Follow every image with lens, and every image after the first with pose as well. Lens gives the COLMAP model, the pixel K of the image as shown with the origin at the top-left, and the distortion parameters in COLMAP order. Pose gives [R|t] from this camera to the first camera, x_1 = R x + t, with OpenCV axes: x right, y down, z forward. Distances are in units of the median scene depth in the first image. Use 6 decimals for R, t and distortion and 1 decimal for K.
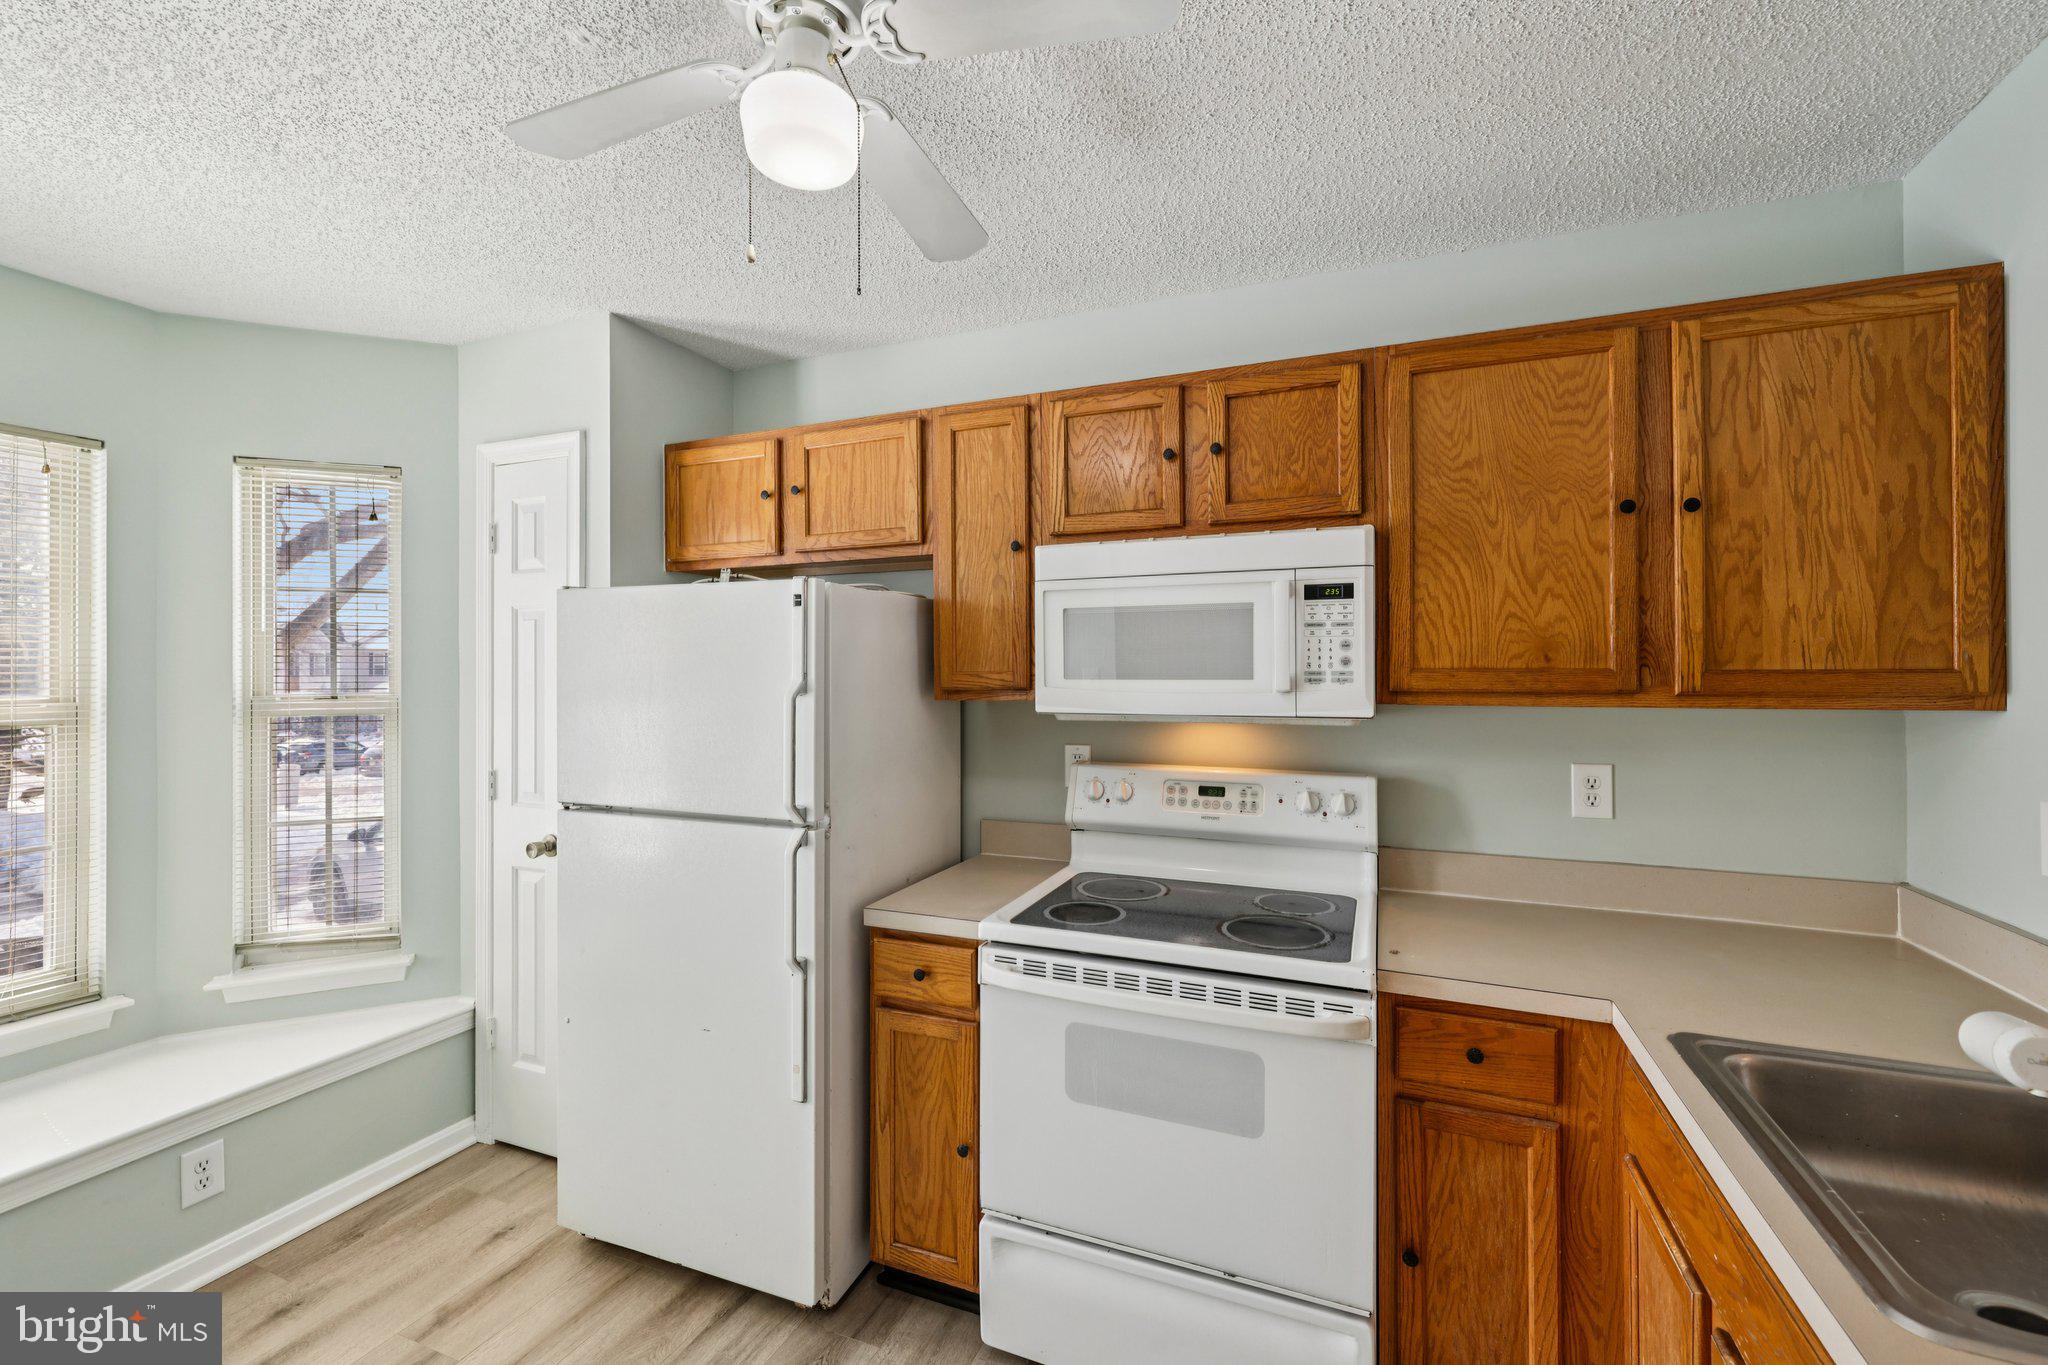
lens RADIAL K [[859.9, 0, 1016.7], [0, 859.9, 669.6], [0, 0, 1]] dist [-0.002322, 0.001559]
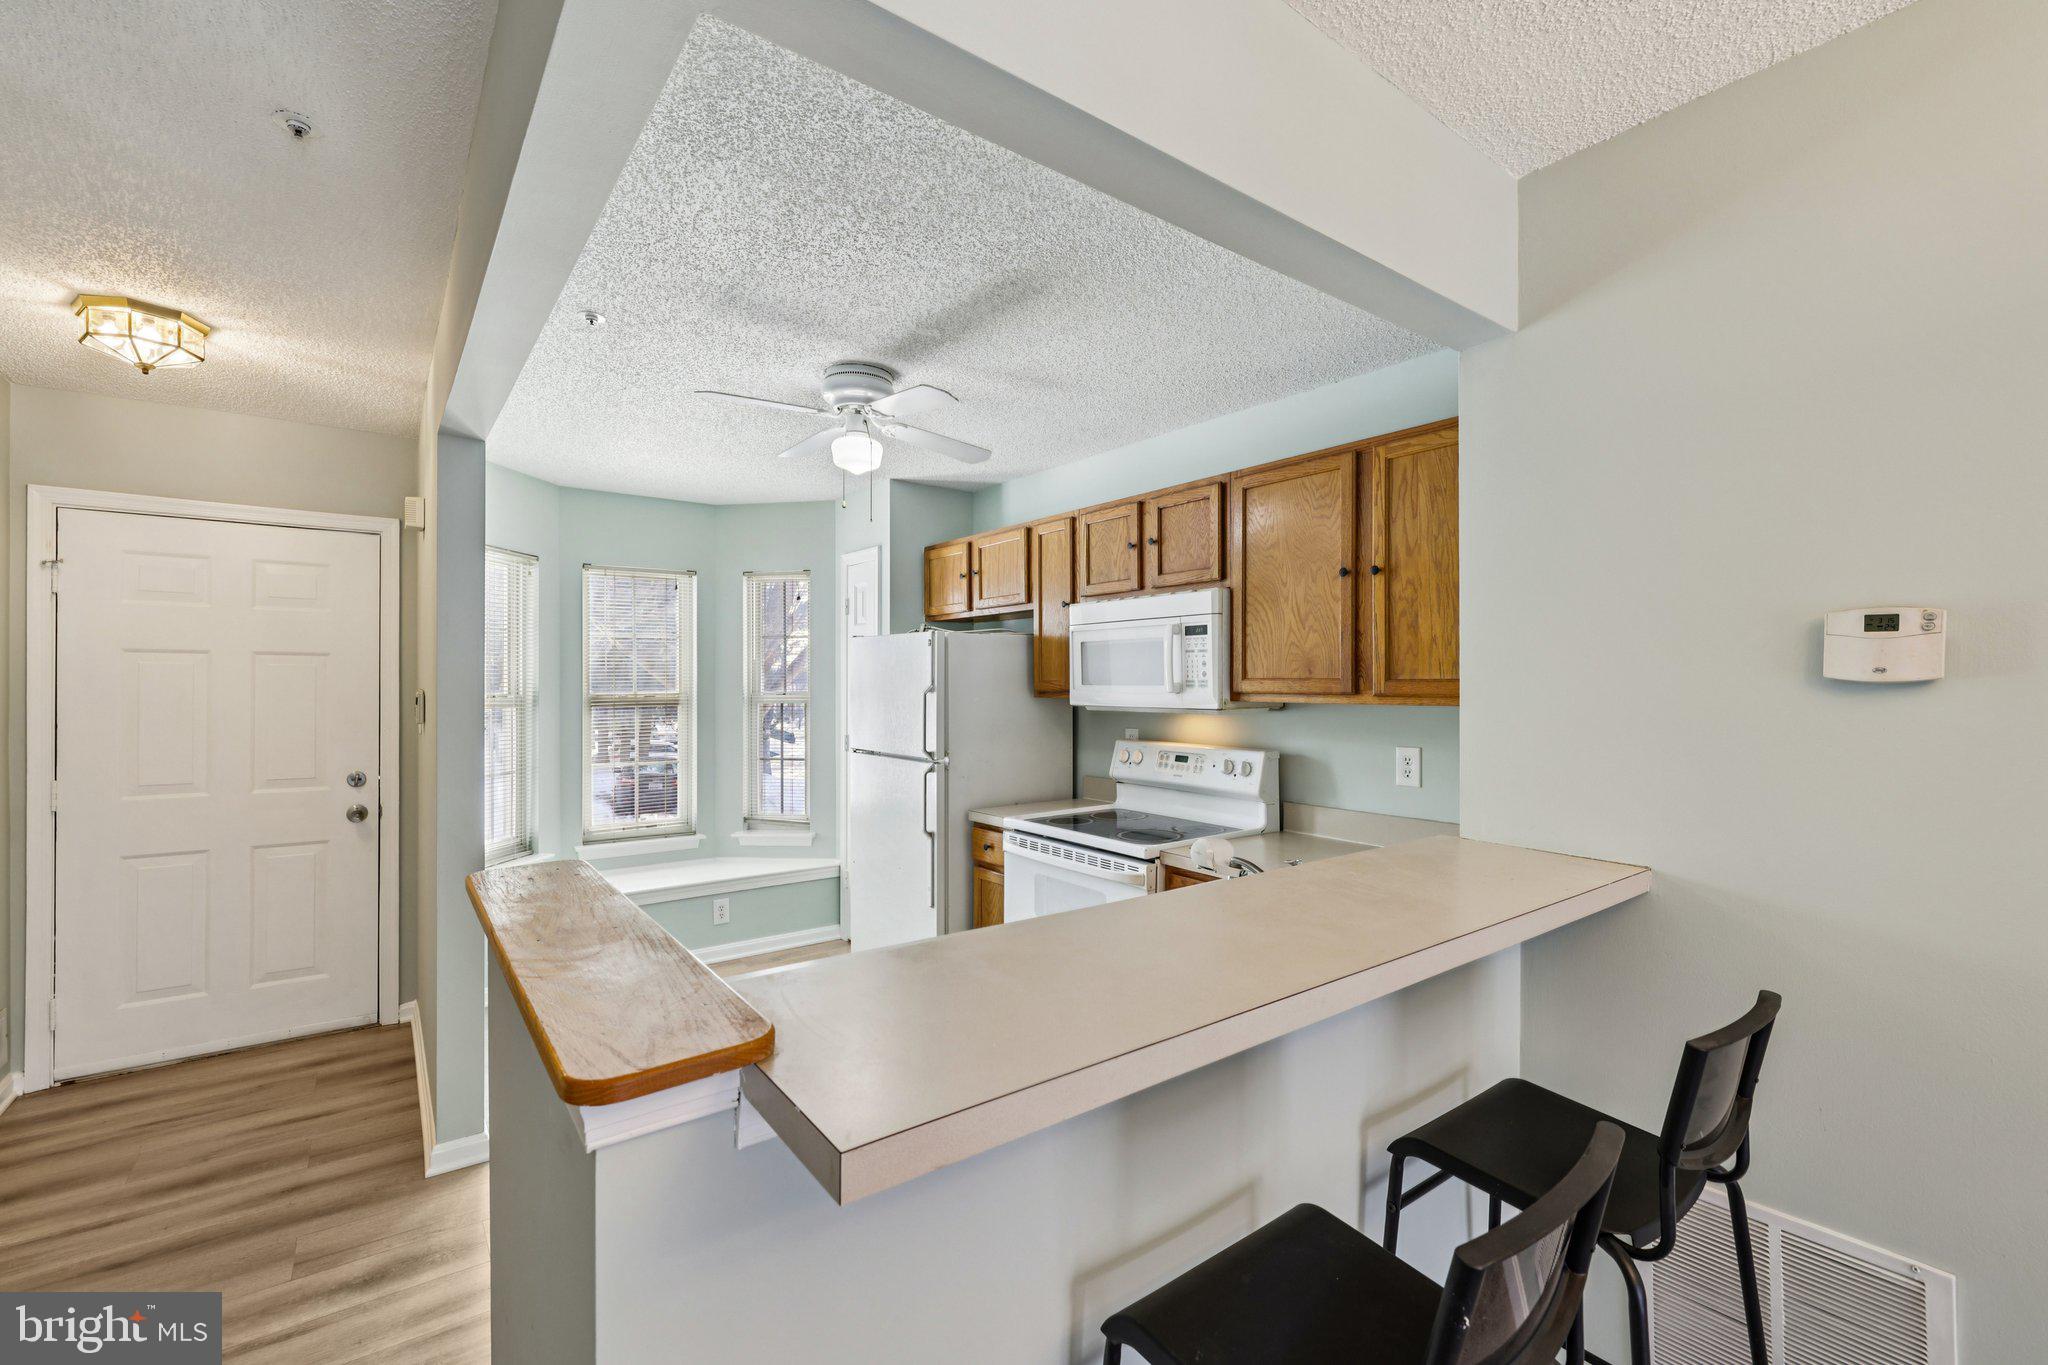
lens RADIAL K [[859.9, 0, 1026.6], [0, 859.9, 684.2], [0, 0, 1]] dist [-0.002322, 0.001559]
pose [[0.867176, 0.003001, -0.497992, 0.864856], [0.000131, 0.999980, 0.006255, -0.000469], [0.498001, -0.005489, 0.867159, -0.532507]]
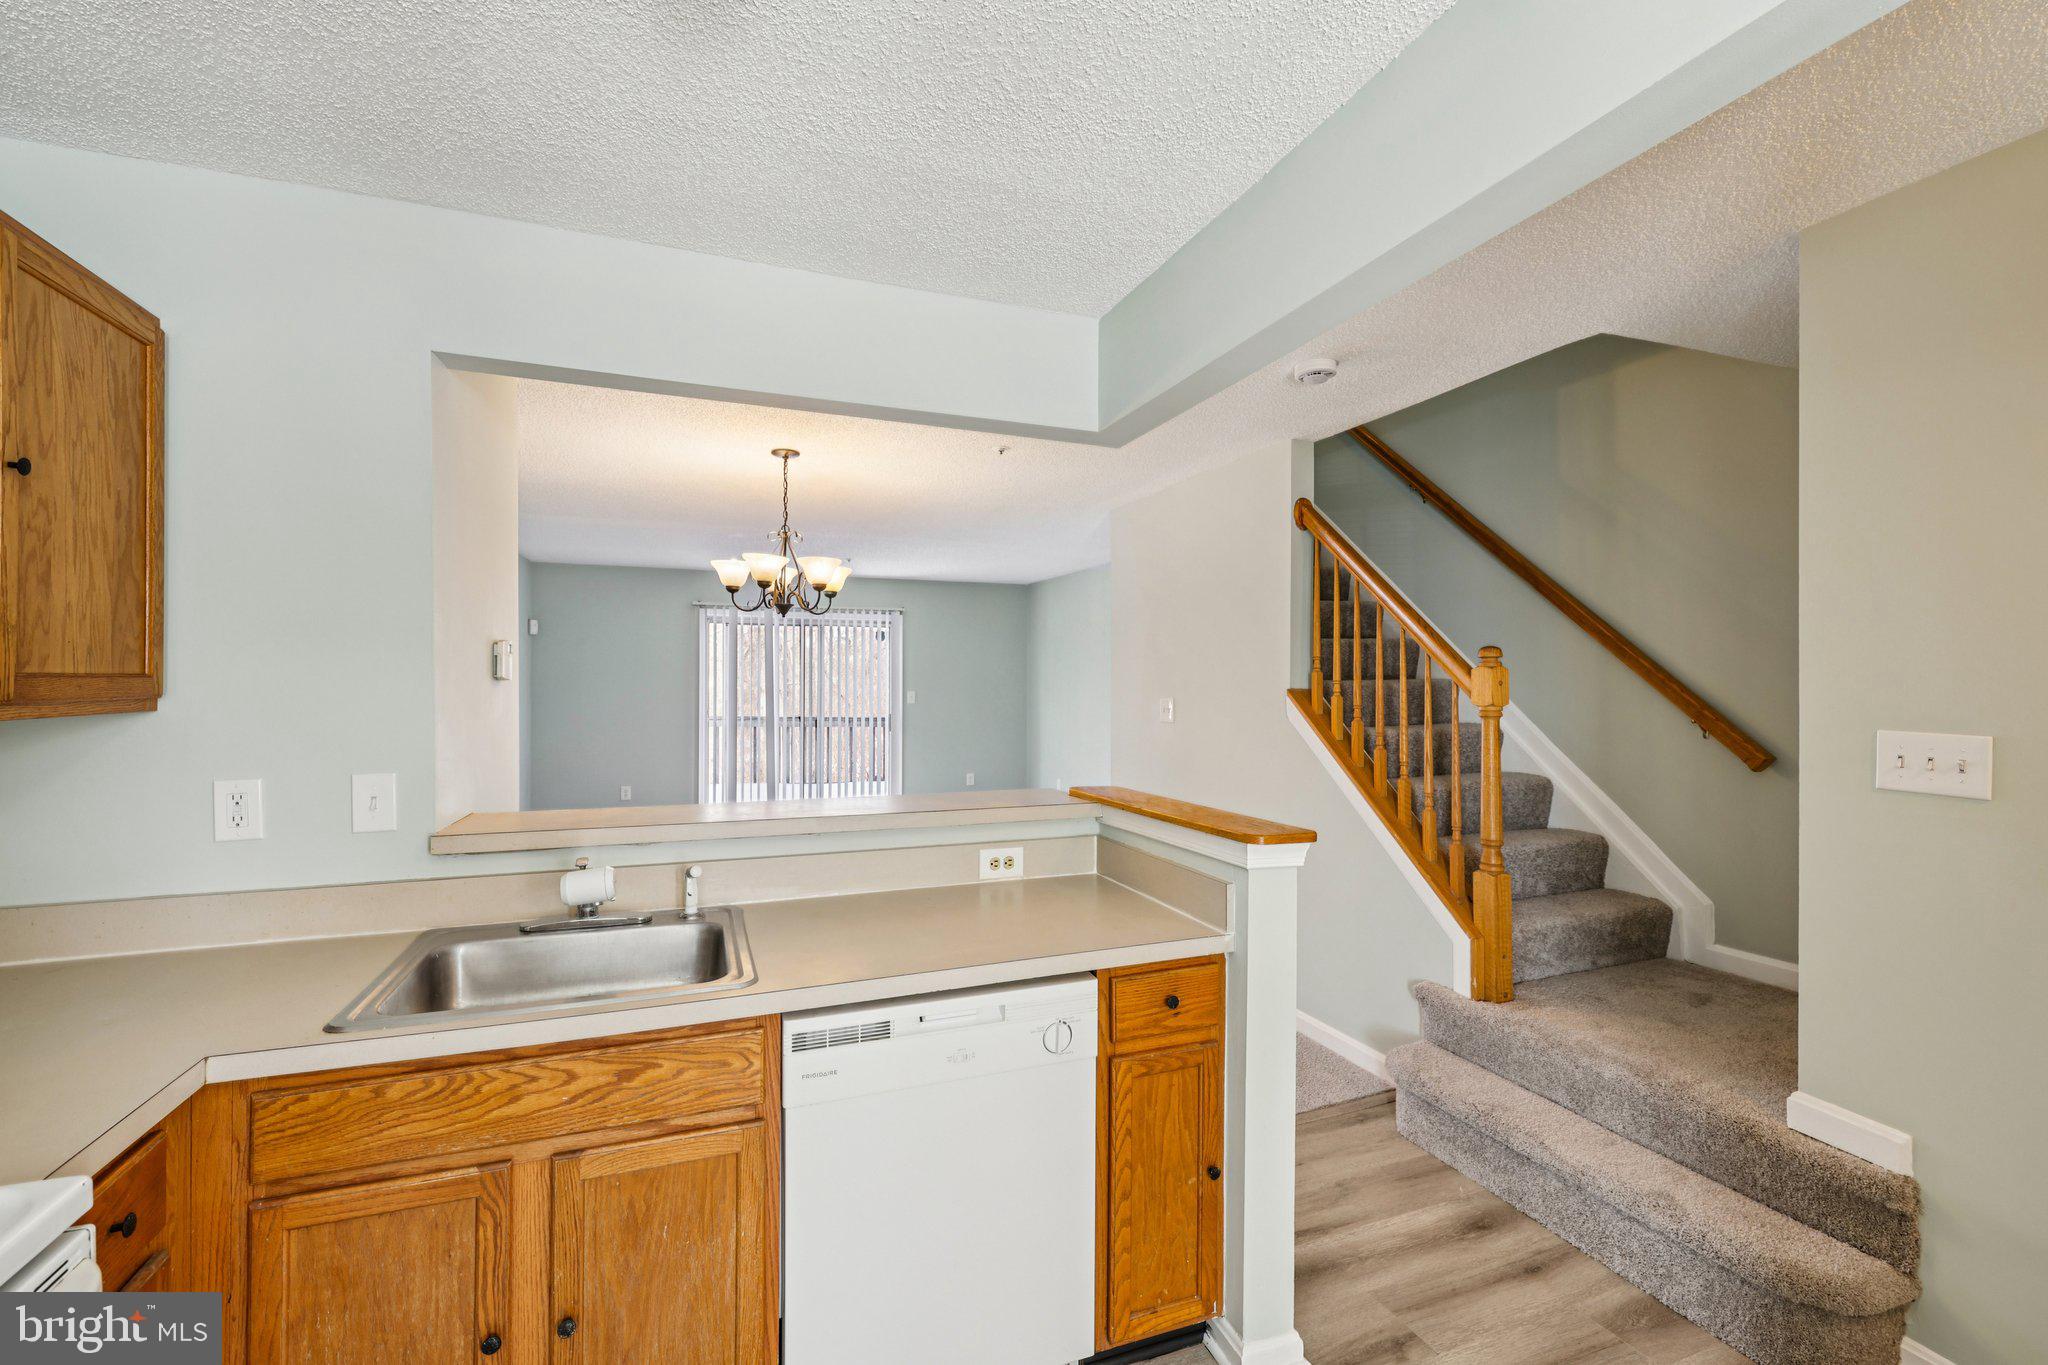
lens RADIAL K [[859.9, 0, 1012.9], [0, 859.9, 676.4], [0, 0, 1]] dist [-0.002322, 0.001559]
pose [[-0.686890, 0.003928, 0.726751, -0.368897], [-0.003917, 0.999951, -0.009107, 0.006710], [-0.726751, -0.009102, -0.686841, 0.752959]]
